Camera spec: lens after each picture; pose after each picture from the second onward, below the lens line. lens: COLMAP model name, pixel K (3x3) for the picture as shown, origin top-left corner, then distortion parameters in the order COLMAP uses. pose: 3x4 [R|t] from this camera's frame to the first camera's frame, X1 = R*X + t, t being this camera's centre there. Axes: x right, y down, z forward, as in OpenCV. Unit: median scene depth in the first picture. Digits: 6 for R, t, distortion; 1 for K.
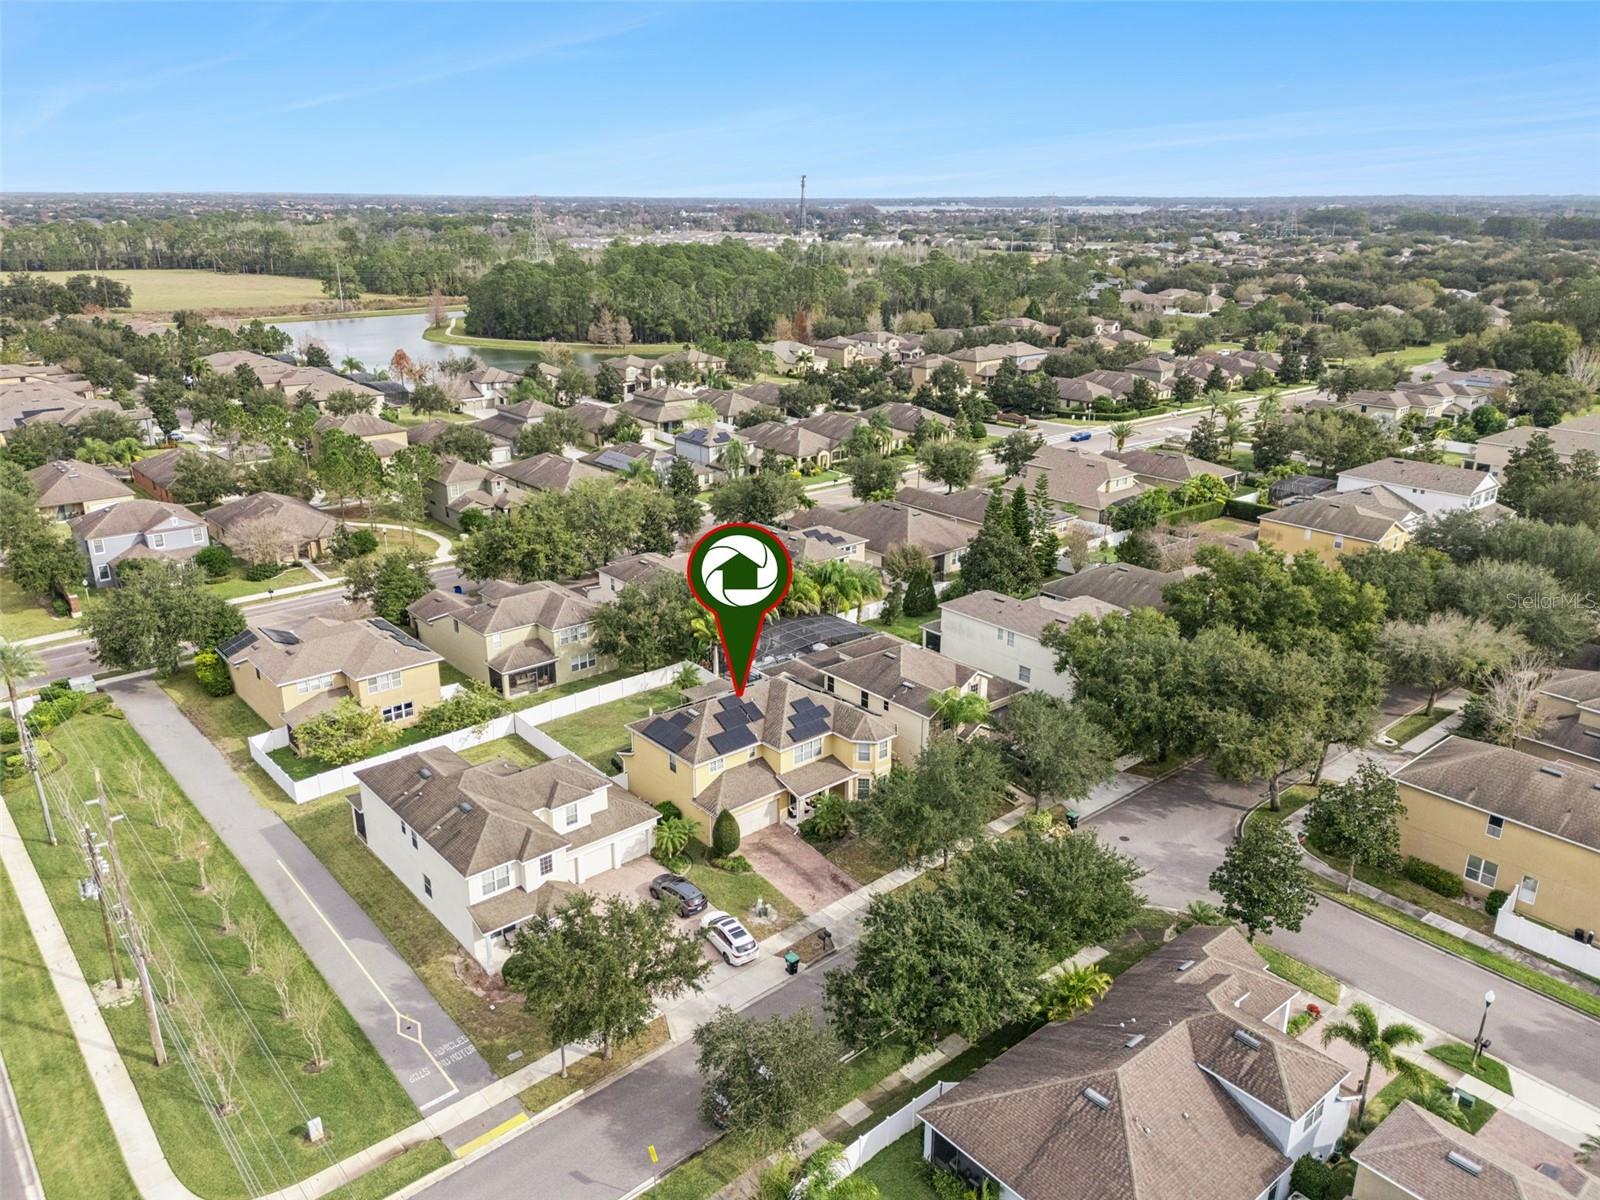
lens RADIAL K [[1166.0, 0, 800.5], [0, 1166.0, 597.3], [0, 0, 1]] dist [0.082687, -0.096234]
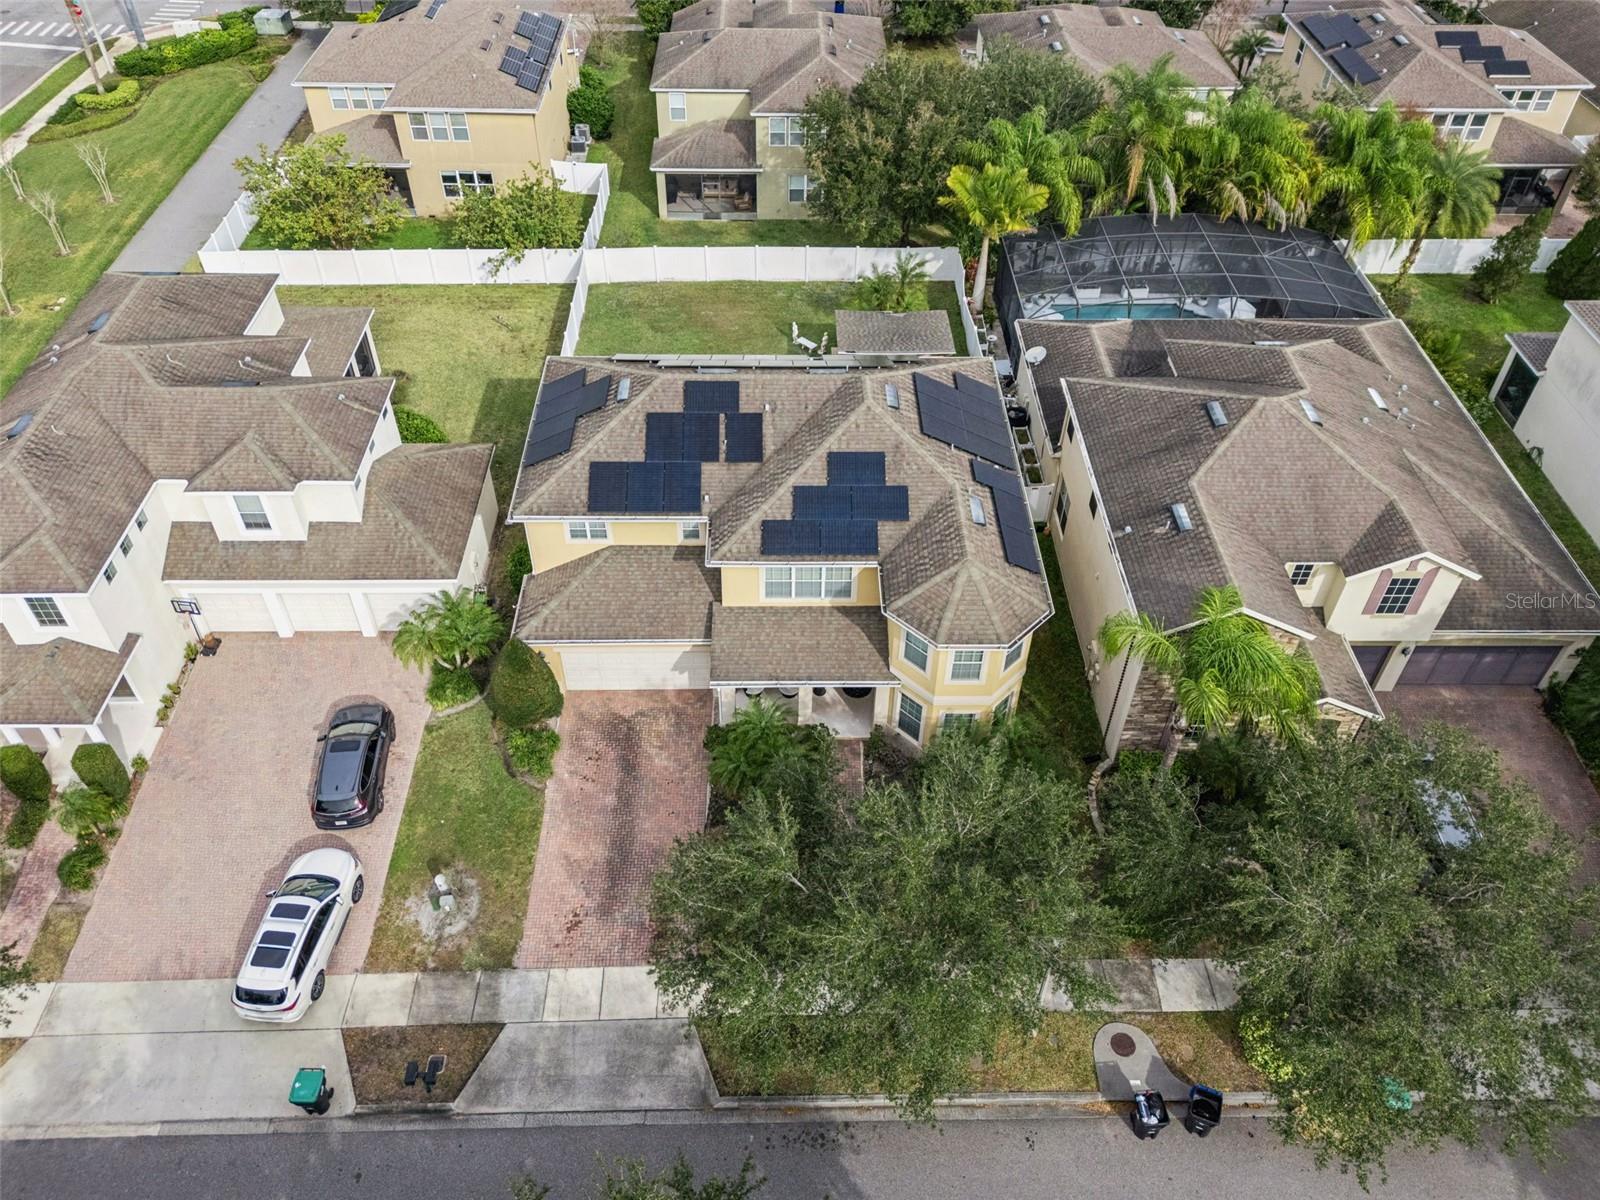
lens RADIAL K [[1193.2, 0, 800.0], [0, 1193.2, 600.0], [0, 0, 1]] dist [0.082891, -0.091810]
pose [[0.772904, 0.444508, -0.452805, 0.150131], [-0.213109, 0.854013, 0.474602, -0.046318], [0.597666, -0.270325, 0.754798, 0.519094]]
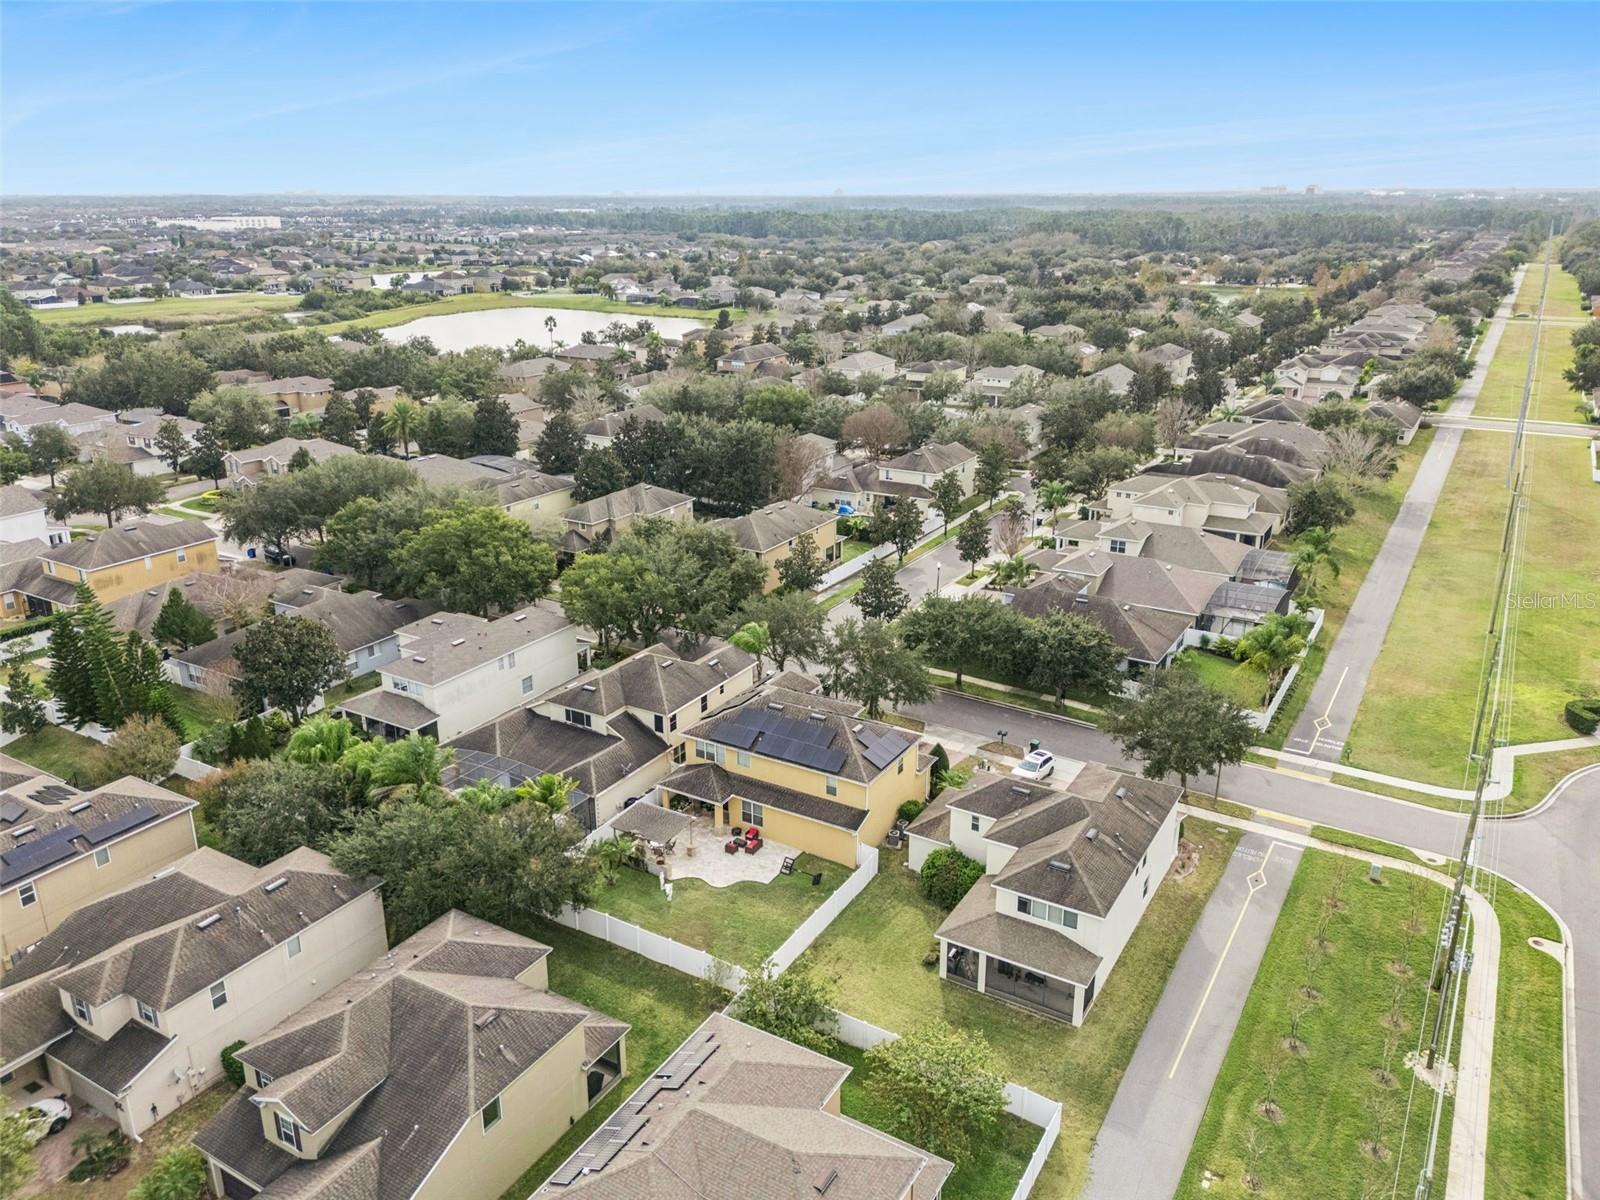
lens RADIAL K [[1166.0, 0, 800.5], [0, 1166.0, 597.3], [0, 0, 1]] dist [0.082687, -0.096234]
pose [[-0.322905, -0.309990, 0.894225, -0.691555], [0.307677, 0.859135, 0.408928, -0.308967], [-0.895024, 0.407177, -0.182042, 0.897494]]
